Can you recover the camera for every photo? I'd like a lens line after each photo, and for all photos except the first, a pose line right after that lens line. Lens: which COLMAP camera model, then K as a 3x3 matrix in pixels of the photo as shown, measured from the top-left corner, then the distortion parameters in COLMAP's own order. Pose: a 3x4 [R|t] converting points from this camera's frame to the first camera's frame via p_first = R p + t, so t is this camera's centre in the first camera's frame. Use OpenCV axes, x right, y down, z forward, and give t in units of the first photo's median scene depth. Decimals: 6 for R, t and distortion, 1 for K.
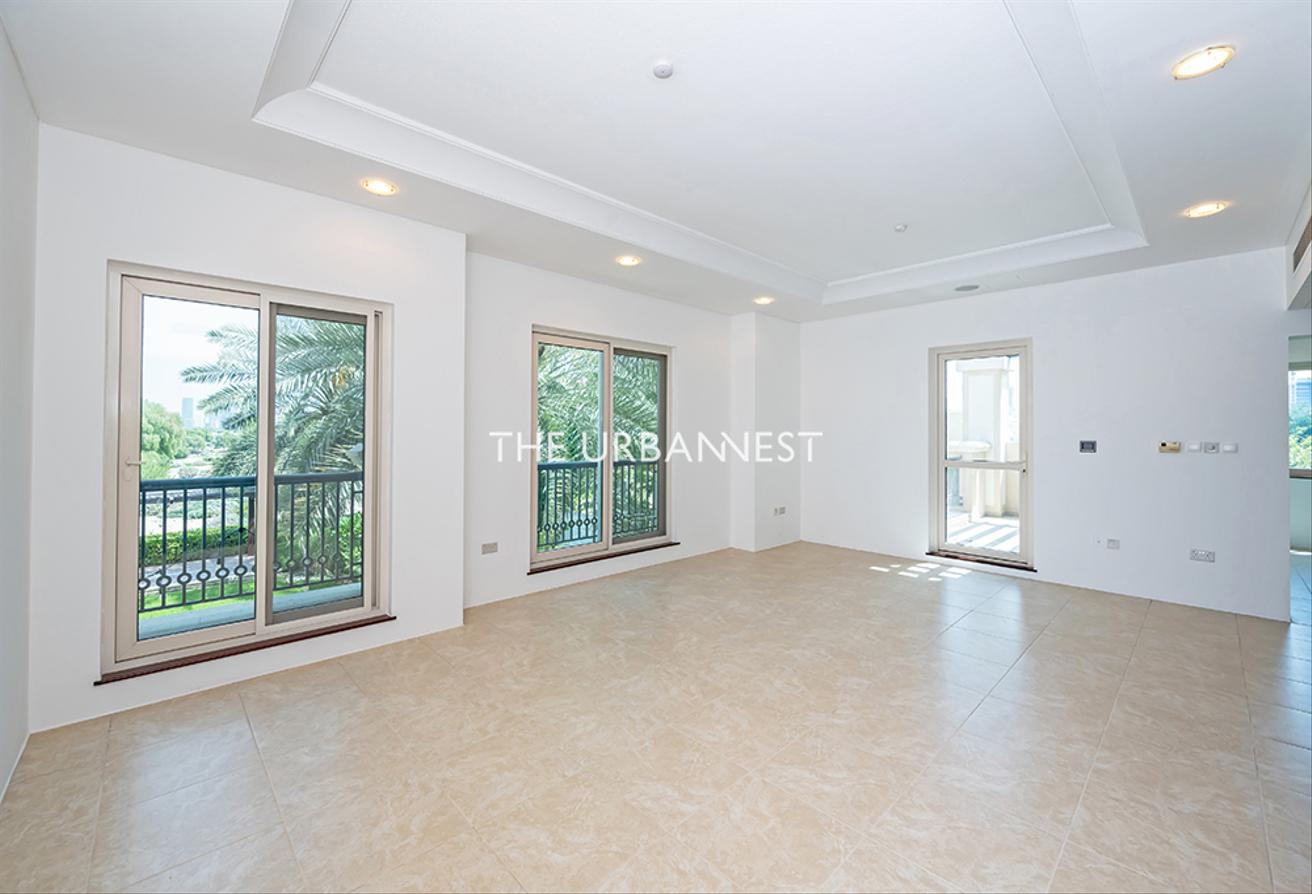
lens RADIAL K [[525.4, 0, 653.0], [0, 525.4, 434.3], [0, 0, 1]] dist [-0.000909, 0.007601]
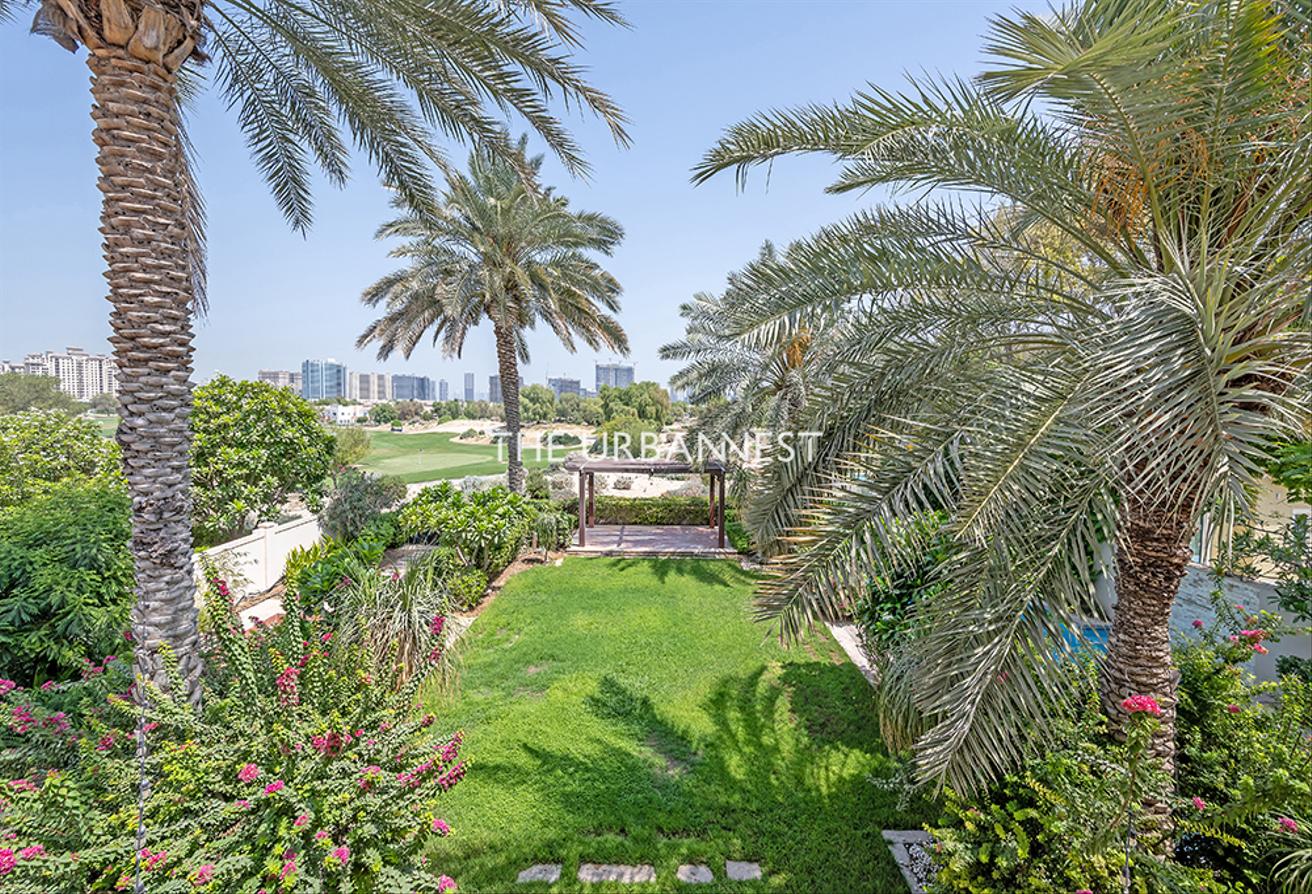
lens RADIAL K [[525.4, 0, 653.0], [0, 525.4, 434.3], [0, 0, 1]] dist [-0.000909, 0.007601]
pose [[0.721156, 0.049701, -0.690987, -0.172464], [-0.014824, 0.998302, 0.056334, -0.010256], [0.692614, -0.030382, 0.720668, 0.228132]]
